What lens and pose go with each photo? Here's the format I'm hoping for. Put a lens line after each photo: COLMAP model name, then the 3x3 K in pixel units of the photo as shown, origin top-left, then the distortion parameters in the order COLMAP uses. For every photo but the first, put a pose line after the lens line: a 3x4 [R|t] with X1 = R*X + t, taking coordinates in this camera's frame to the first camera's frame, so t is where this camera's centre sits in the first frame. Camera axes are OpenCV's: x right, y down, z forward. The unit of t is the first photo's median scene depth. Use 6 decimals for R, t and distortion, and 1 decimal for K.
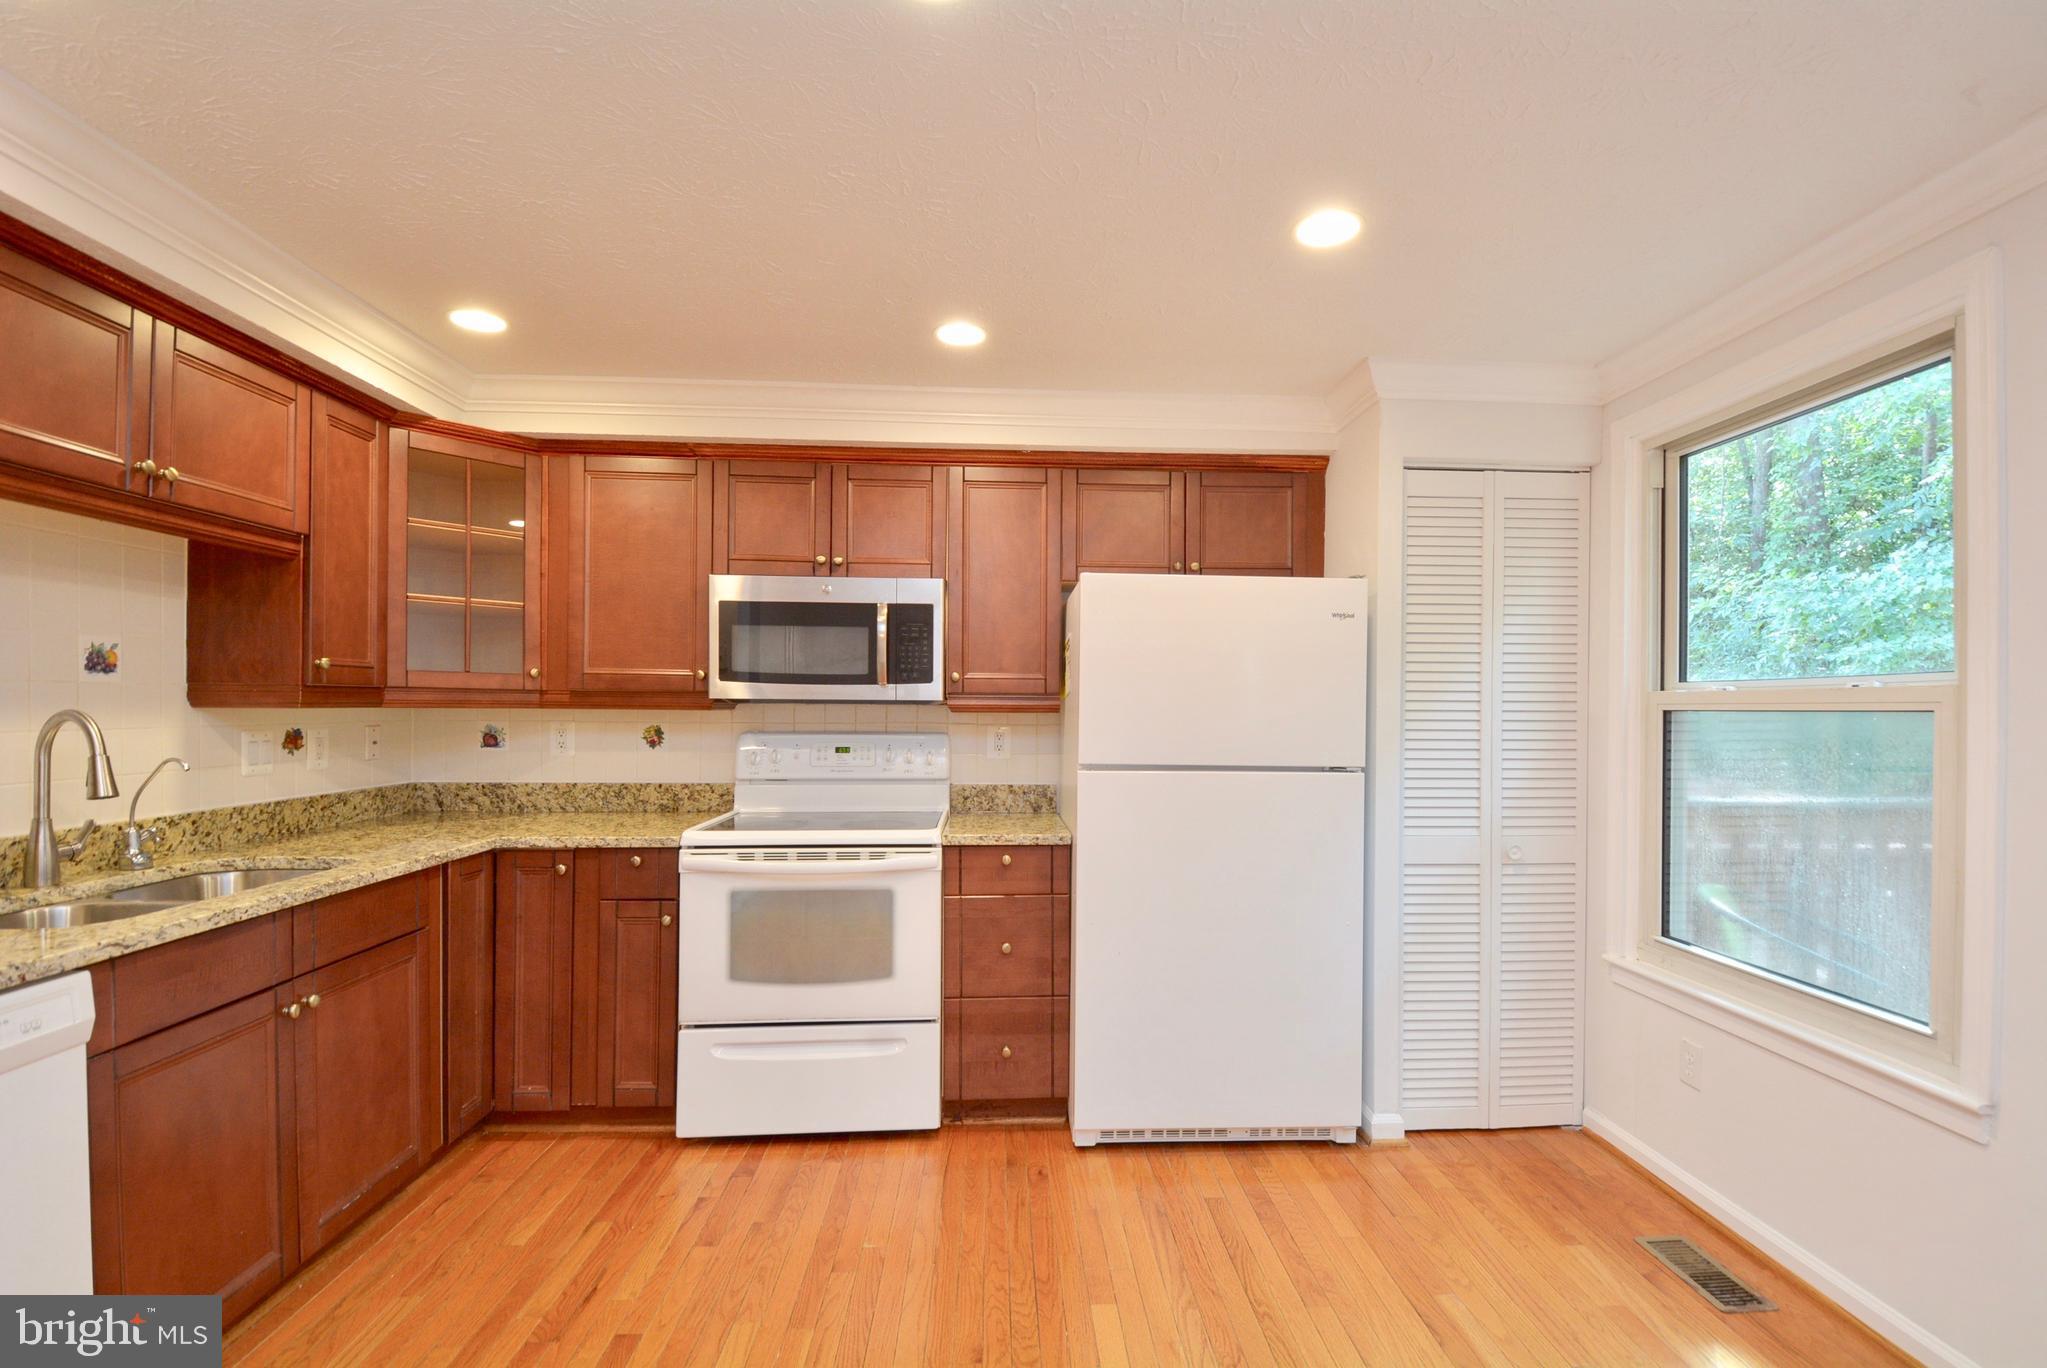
lens RADIAL K [[916.8, 0, 1062.5], [0, 916.8, 715.1], [0, 0, 1]] dist [0.018349, -0.023363]
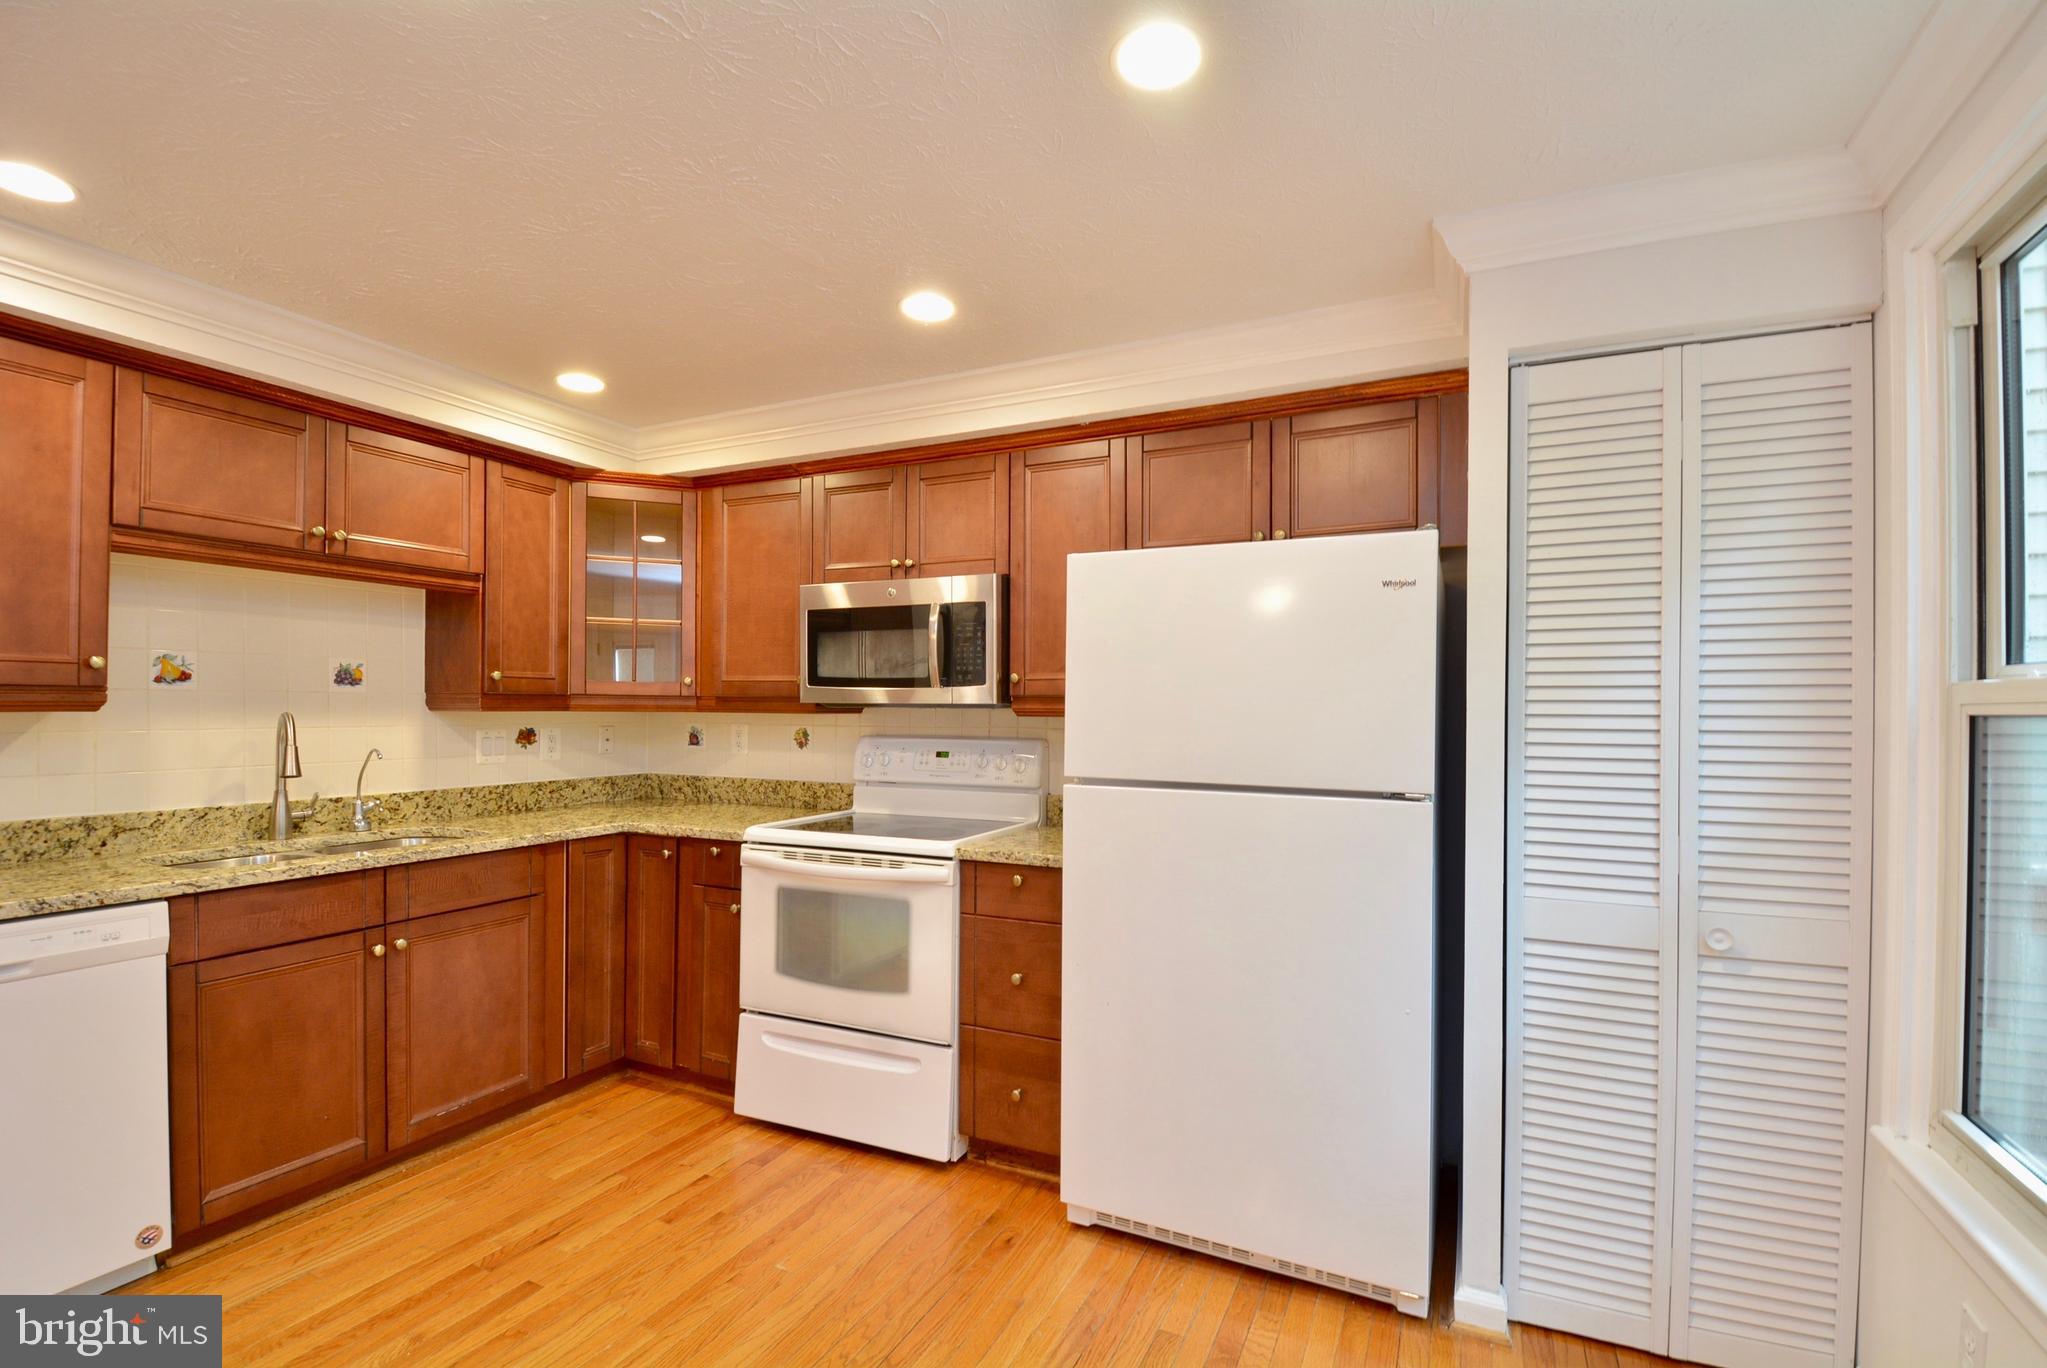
lens RADIAL K [[916.8, 0, 1062.5], [0, 916.8, 715.1], [0, 0, 1]] dist [0.018349, -0.023363]
pose [[0.876429, 0.001811, -0.481528, 0.426856], [-0.004843, 0.999975, -0.005054, -0.000062], [0.481507, 0.006762, 0.876416, 0.241415]]
